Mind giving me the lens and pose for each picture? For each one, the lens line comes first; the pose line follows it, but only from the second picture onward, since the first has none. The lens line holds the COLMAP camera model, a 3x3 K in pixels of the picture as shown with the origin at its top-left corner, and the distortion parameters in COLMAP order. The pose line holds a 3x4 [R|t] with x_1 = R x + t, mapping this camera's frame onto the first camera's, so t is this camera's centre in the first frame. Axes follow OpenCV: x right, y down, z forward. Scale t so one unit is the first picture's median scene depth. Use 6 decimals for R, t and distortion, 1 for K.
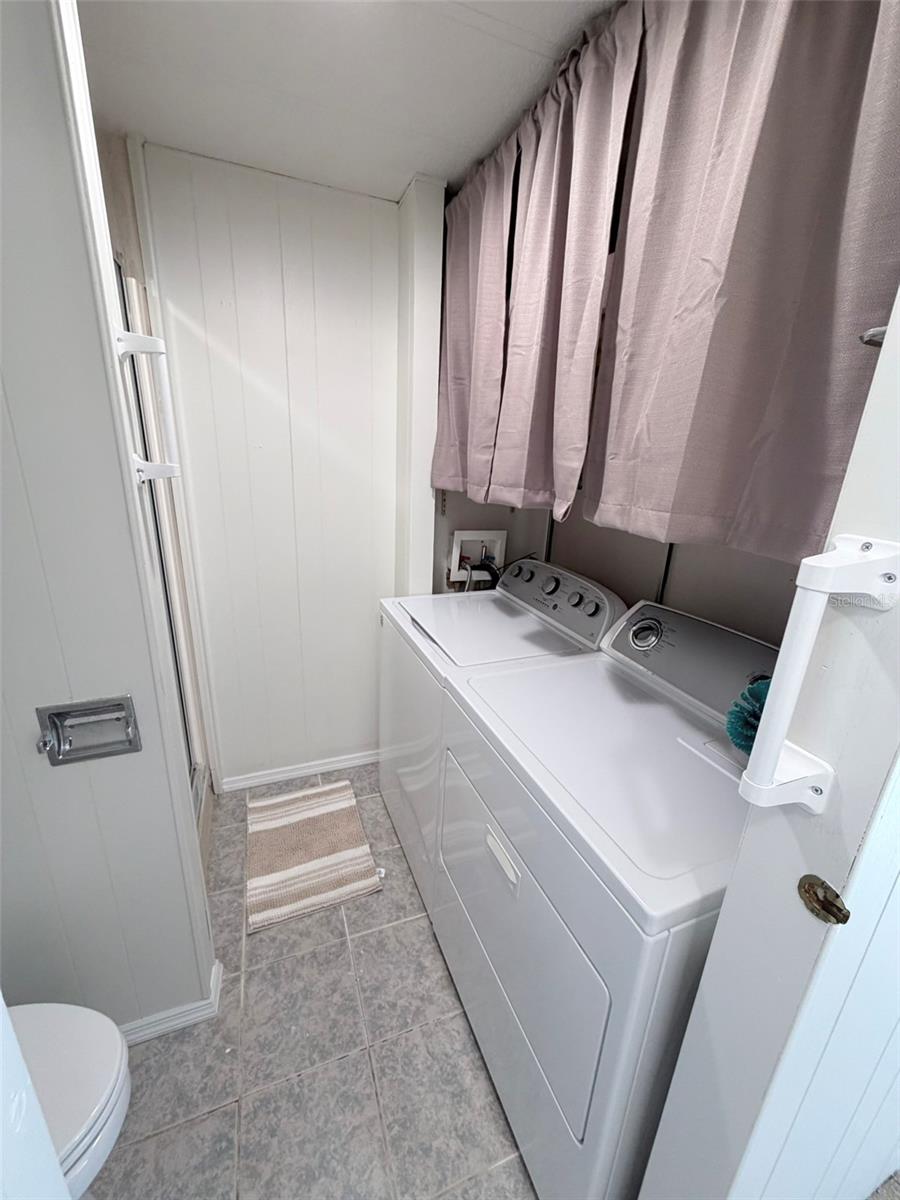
lens RADIAL K [[476.1, 0, 450.2], [0, 476.1, 594.8], [0, 0, 1]] dist [-0.001197, -0.000297]
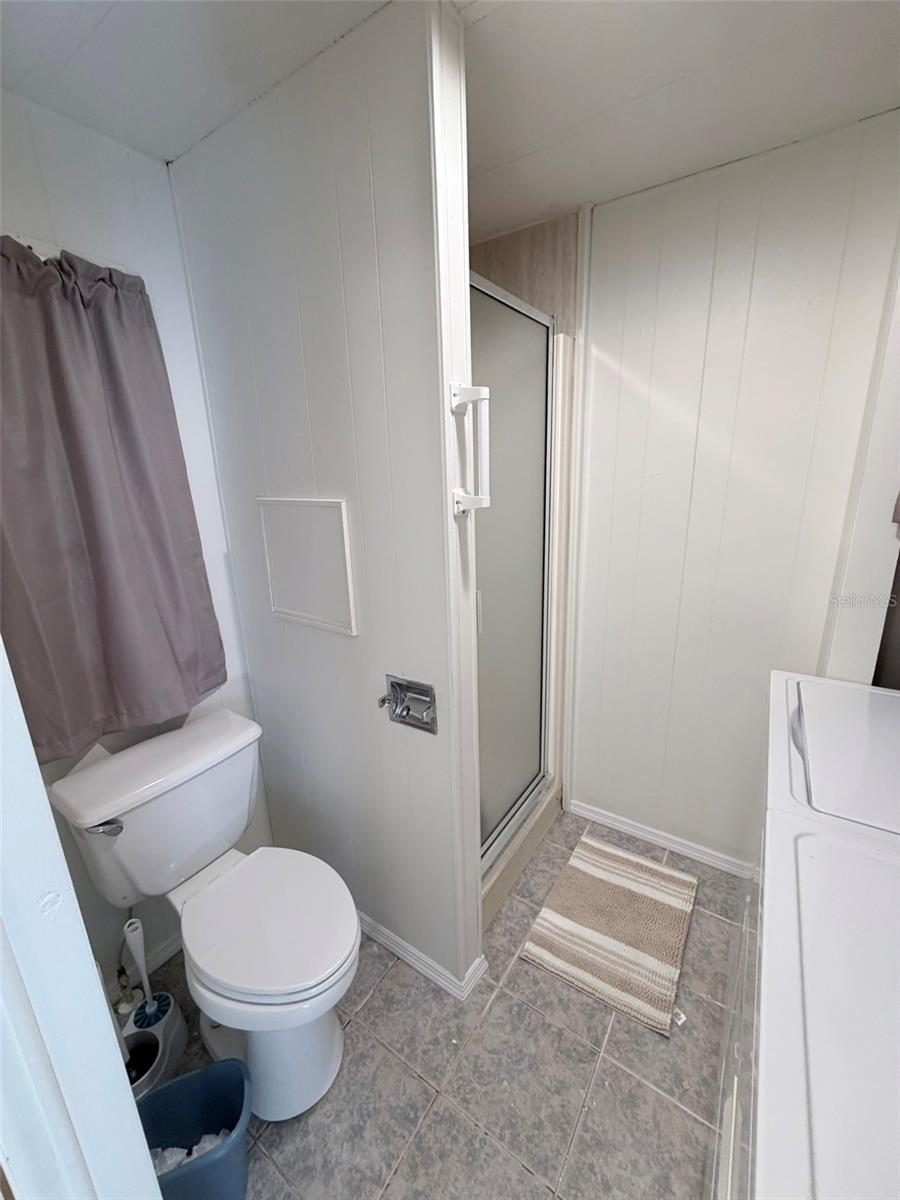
lens RADIAL K [[476.1, 0, 450.2], [0, 476.1, 594.8], [0, 0, 1]] dist [-0.001197, -0.000297]
pose [[0.561318, 0.150314, -0.813836, 0.182137], [-0.195579, 0.979607, 0.046037, -0.048477], [0.804159, 0.133328, 0.579269, 0.185366]]
